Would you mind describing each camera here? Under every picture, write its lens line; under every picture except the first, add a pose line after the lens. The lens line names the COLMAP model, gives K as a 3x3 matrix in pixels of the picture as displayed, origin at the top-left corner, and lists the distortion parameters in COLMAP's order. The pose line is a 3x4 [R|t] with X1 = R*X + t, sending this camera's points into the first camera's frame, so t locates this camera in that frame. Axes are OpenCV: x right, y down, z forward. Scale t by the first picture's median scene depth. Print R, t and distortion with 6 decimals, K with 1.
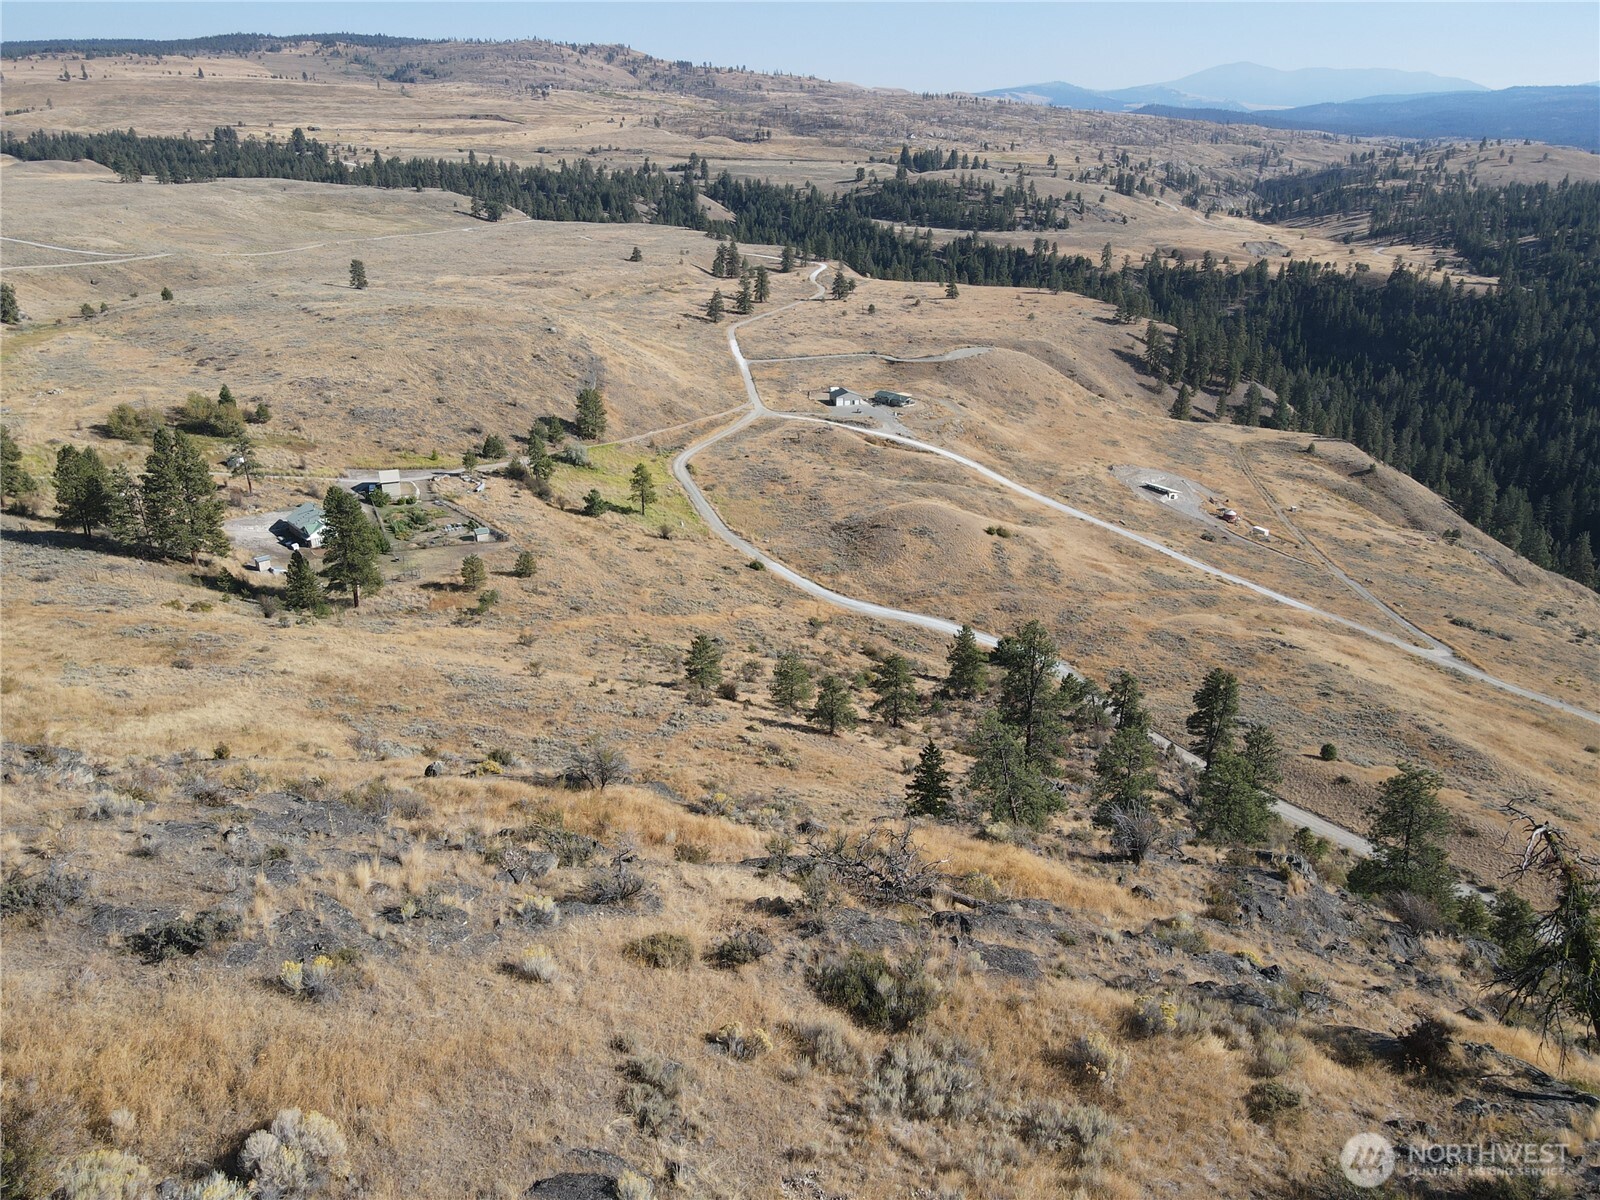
lens RADIAL K [[1169.0, 0, 795.1], [0, 1169.0, 598.8], [0, 0, 1]] dist [0.006217, 0.009265]
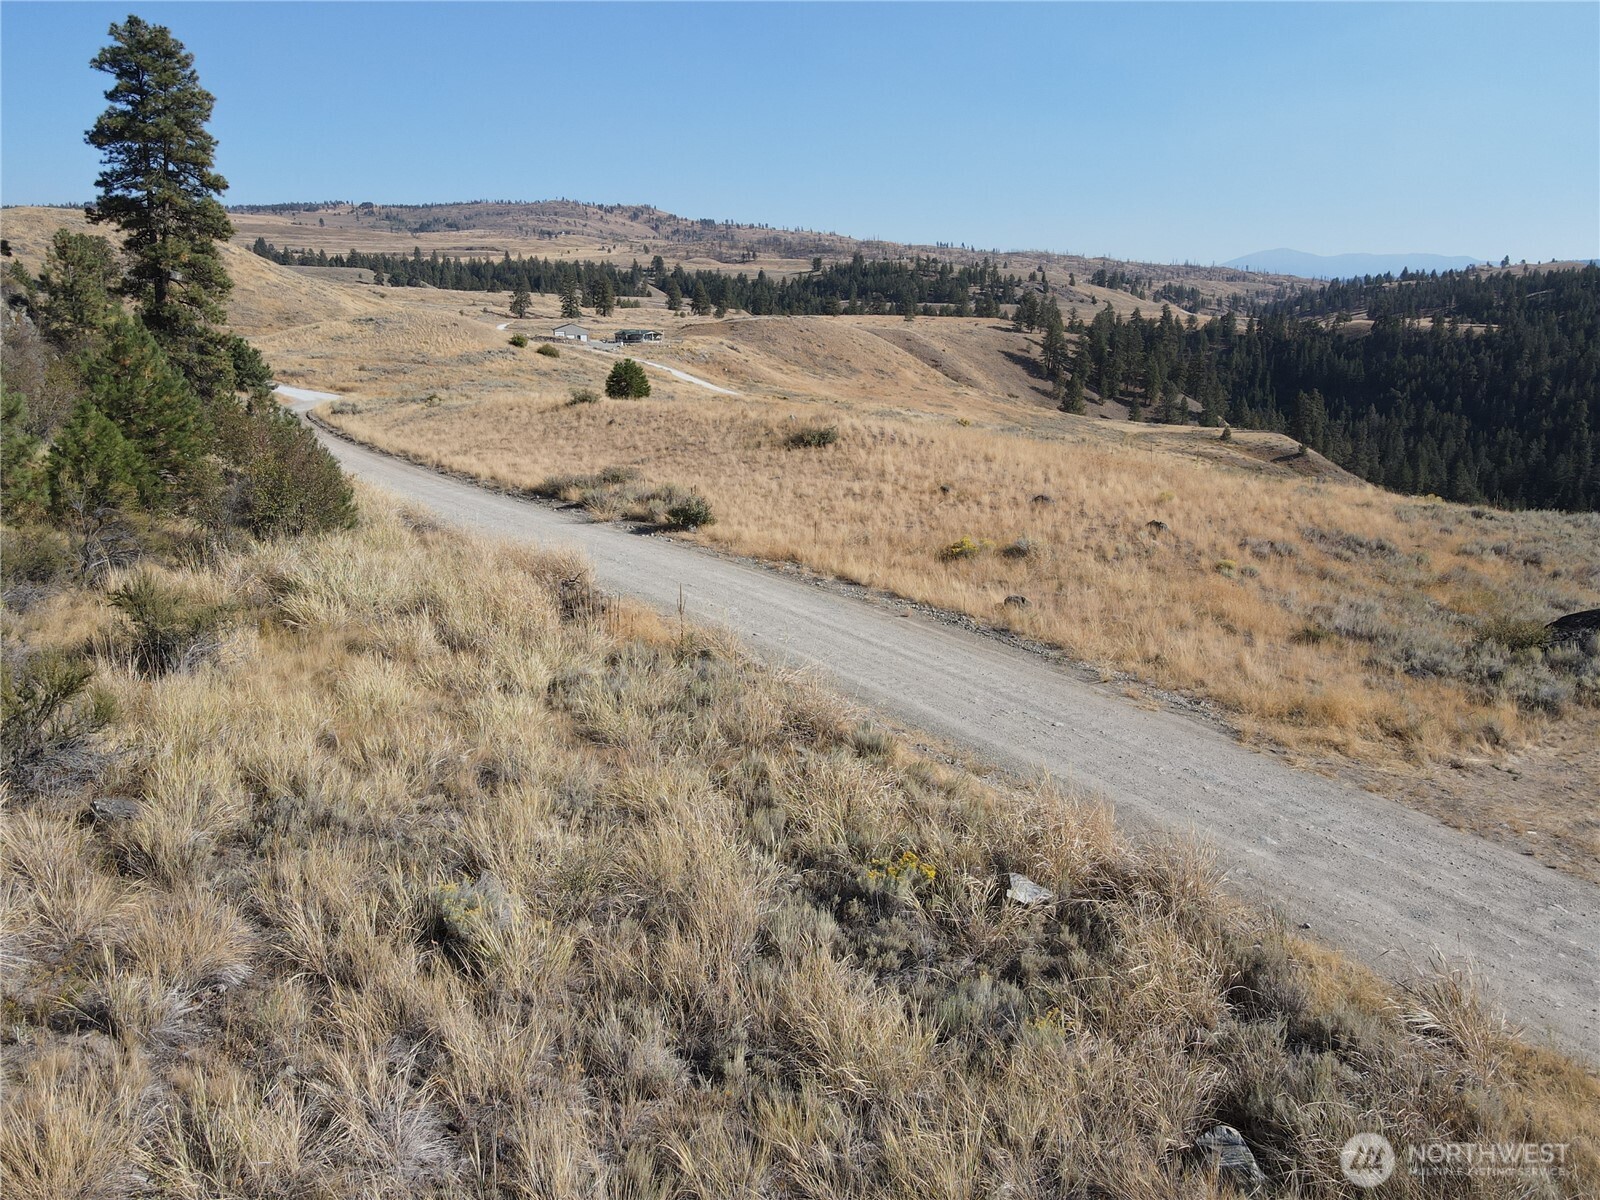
lens RADIAL K [[1169.0, 0, 794.1], [0, 1169.0, 595.9], [0, 0, 1]] dist [0.006217, 0.009265]
pose [[0.998603, 0.009989, -0.051878, 0.325014], [-0.017702, 0.988463, -0.150421, 0.157277], [0.049777, 0.151130, 0.987260, 0.398923]]
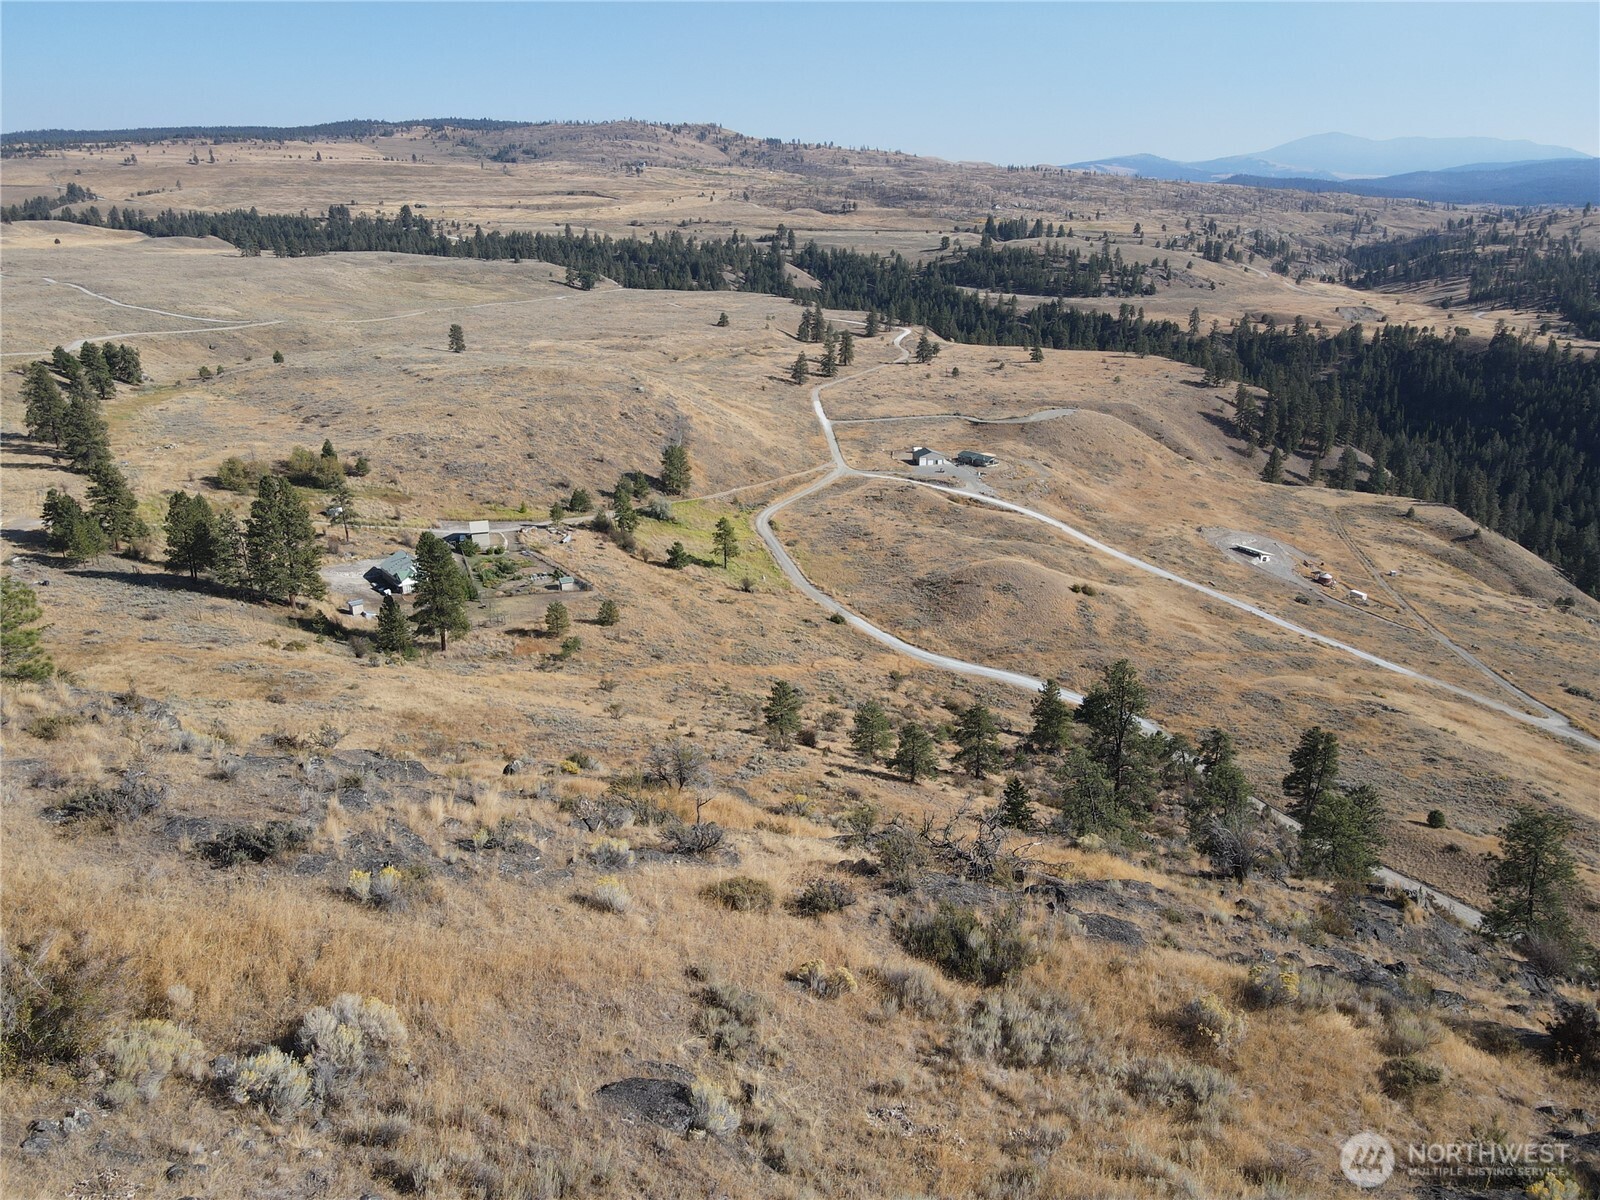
lens RADIAL K [[1169.0, 0, 794.5], [0, 1169.0, 598.9], [0, 0, 1]] dist [0.006217, 0.009265]
pose [[0.997515, 0.013023, -0.069239, -0.000545], [-0.016868, 0.998330, -0.055252, 0.008322], [0.068404, 0.056282, 0.996069, 0.003192]]
